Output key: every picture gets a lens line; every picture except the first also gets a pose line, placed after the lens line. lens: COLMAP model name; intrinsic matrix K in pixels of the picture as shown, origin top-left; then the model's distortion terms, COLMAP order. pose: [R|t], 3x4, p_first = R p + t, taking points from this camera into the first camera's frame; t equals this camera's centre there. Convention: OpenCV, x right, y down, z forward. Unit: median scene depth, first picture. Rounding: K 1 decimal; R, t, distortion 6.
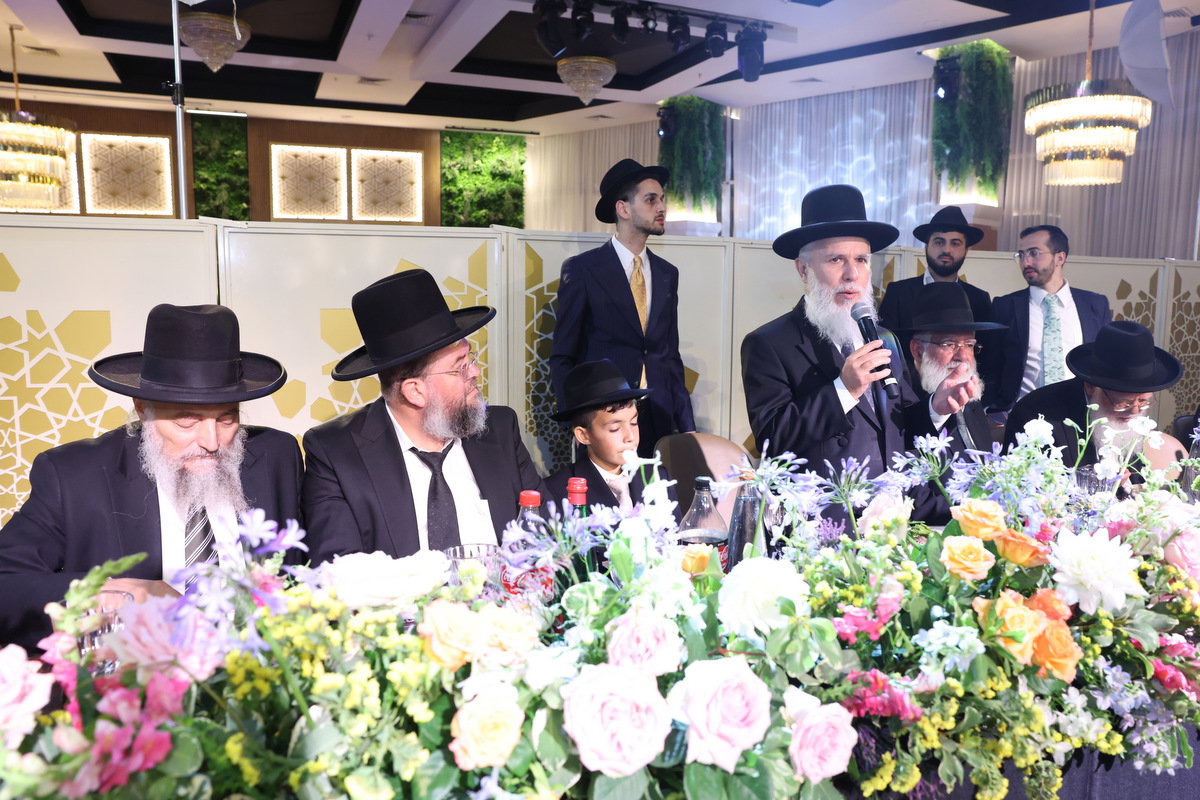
lens RADIAL K [[880.8, 0, 600.0], [0, 880.8, 400.0], [0, 0, 1]] dist [-0.131800, 0.105154]
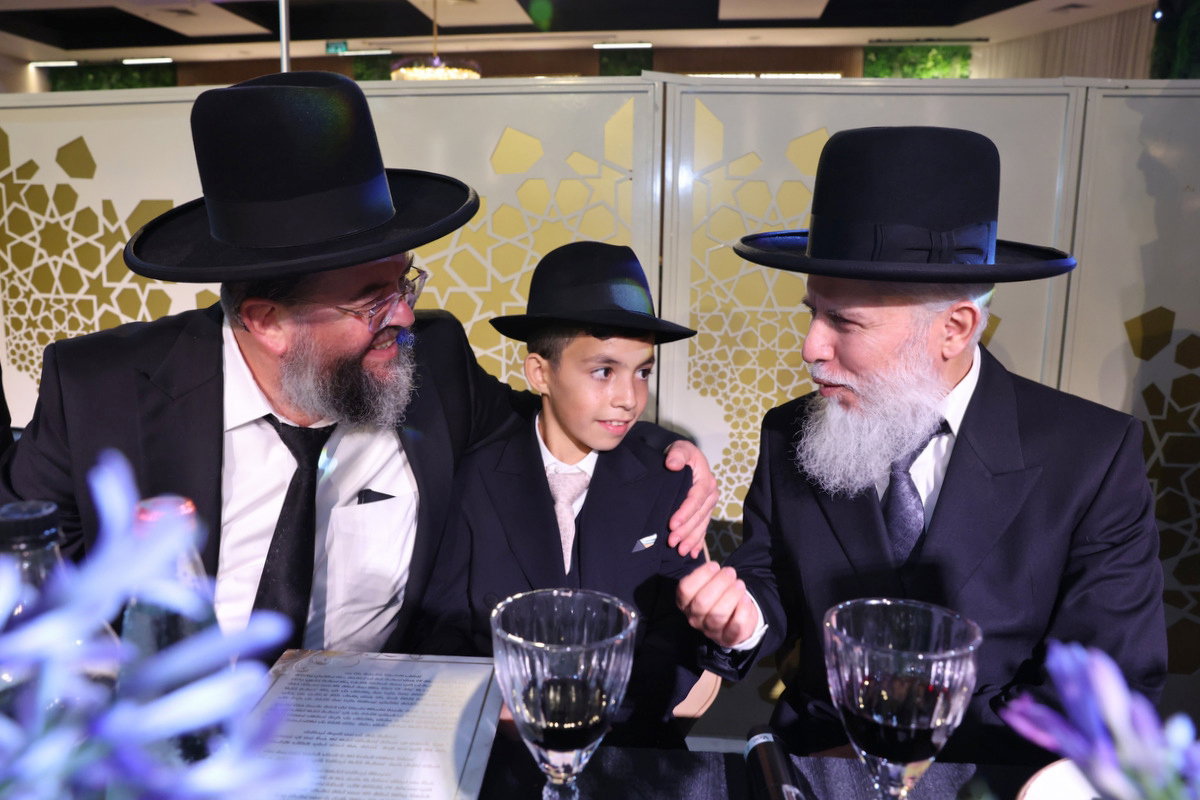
lens RADIAL K [[880.8, 0, 600.0], [0, 880.8, 400.0], [0, 0, 1]] dist [-0.131800, 0.105154]
pose [[0.844557, 0.093888, -0.527170, 0.209600], [-0.072522, 0.995493, 0.061110, 0.009682], [0.530531, -0.013379, 0.847560, 0.402802]]
